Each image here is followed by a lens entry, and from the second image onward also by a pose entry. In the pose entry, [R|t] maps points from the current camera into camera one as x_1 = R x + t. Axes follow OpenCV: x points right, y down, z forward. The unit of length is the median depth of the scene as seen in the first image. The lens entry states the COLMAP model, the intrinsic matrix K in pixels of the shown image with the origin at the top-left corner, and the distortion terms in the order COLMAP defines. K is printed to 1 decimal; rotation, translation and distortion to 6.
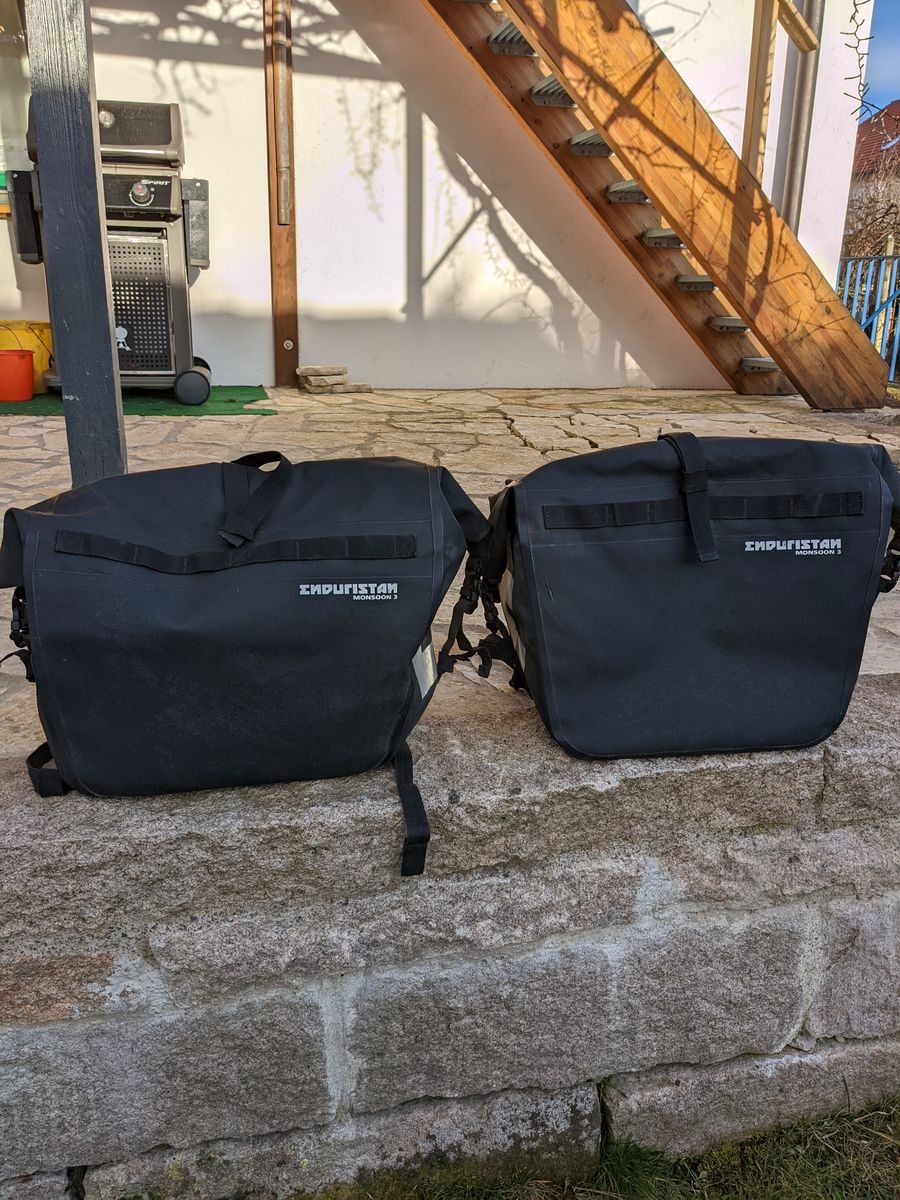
lens RADIAL K [[973.6, 0, 448.1], [0, 973.6, 567.1], [0, 0, 1]] dist [0.033112, -0.062748]
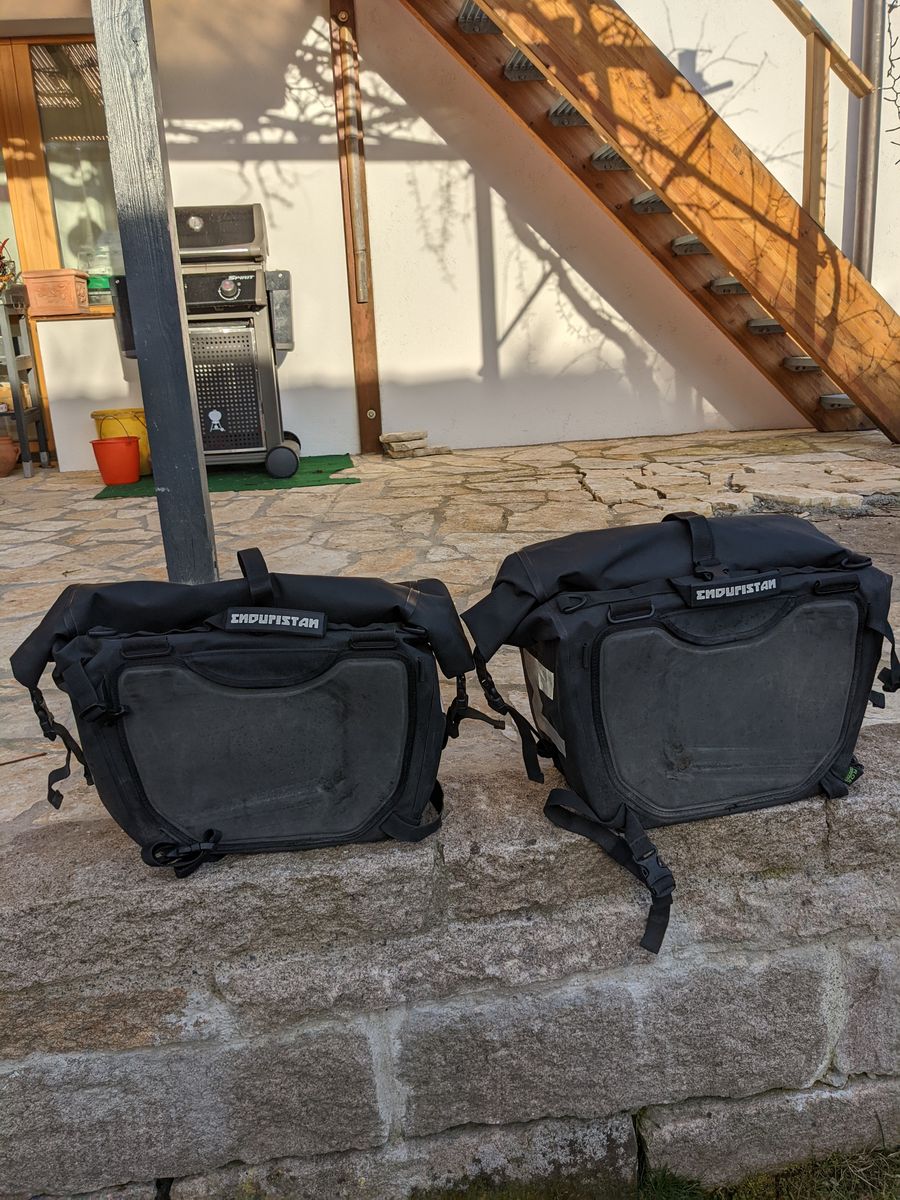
lens RADIAL K [[973.6, 0, 448.1], [0, 973.6, 567.1], [0, 0, 1]] dist [0.033112, -0.062748]
pose [[0.992879, -0.045564, -0.110072, 0.095248], [0.040635, 0.998086, -0.046622, -0.031168], [0.111986, 0.041817, 0.992830, -0.114764]]
